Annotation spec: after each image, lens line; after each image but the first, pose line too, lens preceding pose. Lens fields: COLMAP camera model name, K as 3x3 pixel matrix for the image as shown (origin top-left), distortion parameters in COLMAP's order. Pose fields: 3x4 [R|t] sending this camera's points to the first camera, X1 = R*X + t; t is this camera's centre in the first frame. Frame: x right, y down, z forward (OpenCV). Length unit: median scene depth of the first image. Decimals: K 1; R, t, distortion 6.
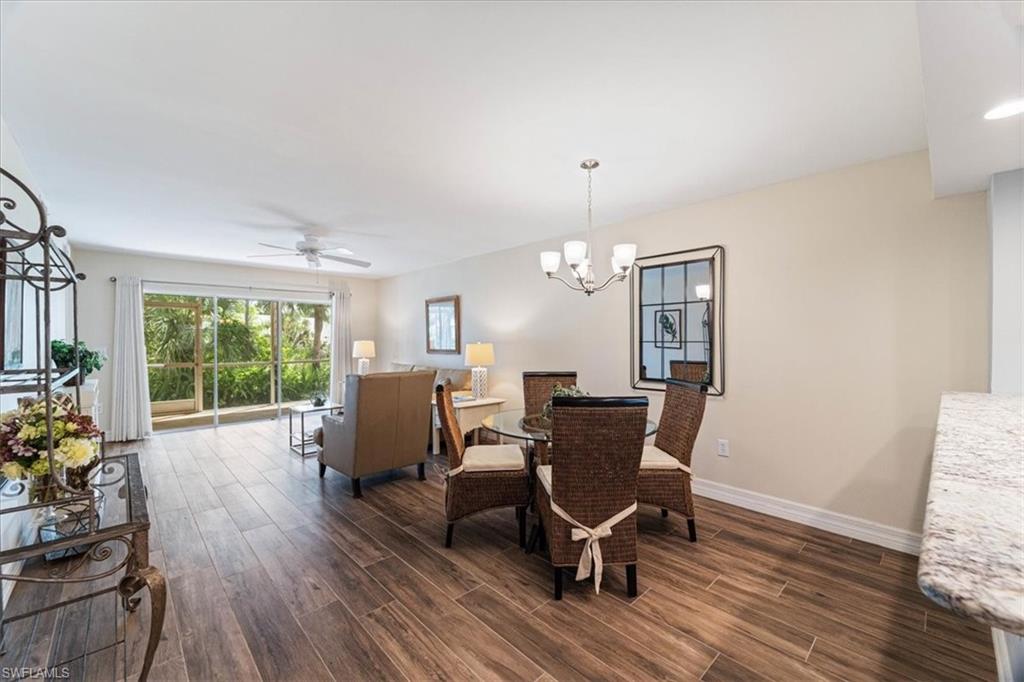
lens RADIAL K [[413.0, 0, 507.5], [0, 413.0, 341.7], [0, 0, 1]] dist [0.001548, -0.000218]
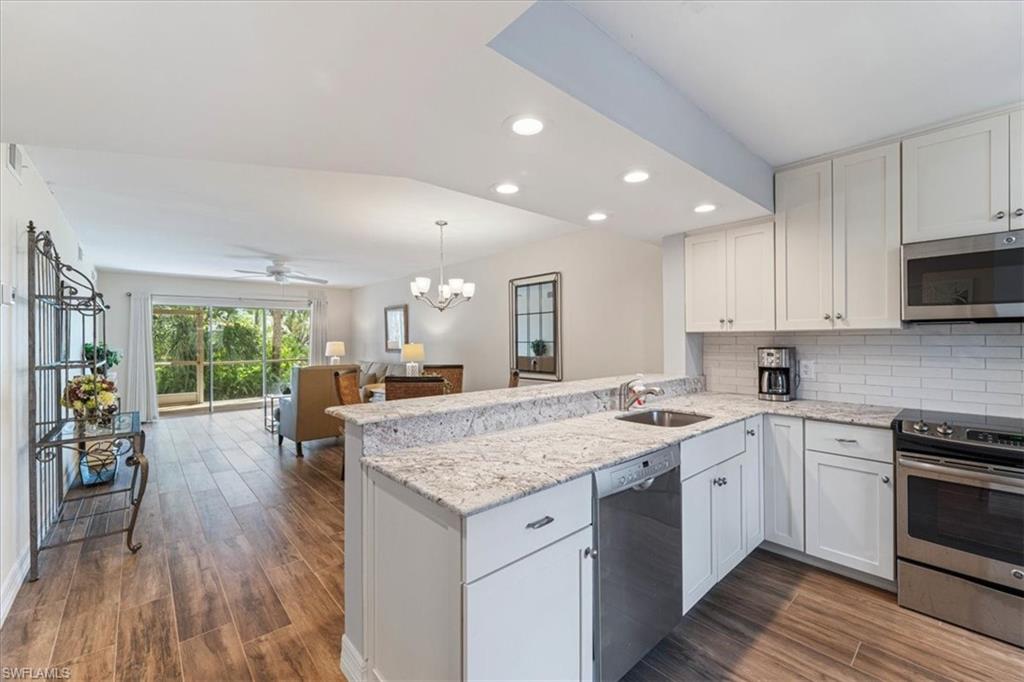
lens RADIAL K [[421.7, 0, 513.1], [0, 421.7, 335.7], [0, 0, 1]] dist [0.001495, 0.000399]
pose [[0.999640, -0.005514, -0.026256, 0.361284], [0.005184, 0.999907, -0.012630, -0.003735], [0.026324, 0.012489, 0.999575, -0.366100]]
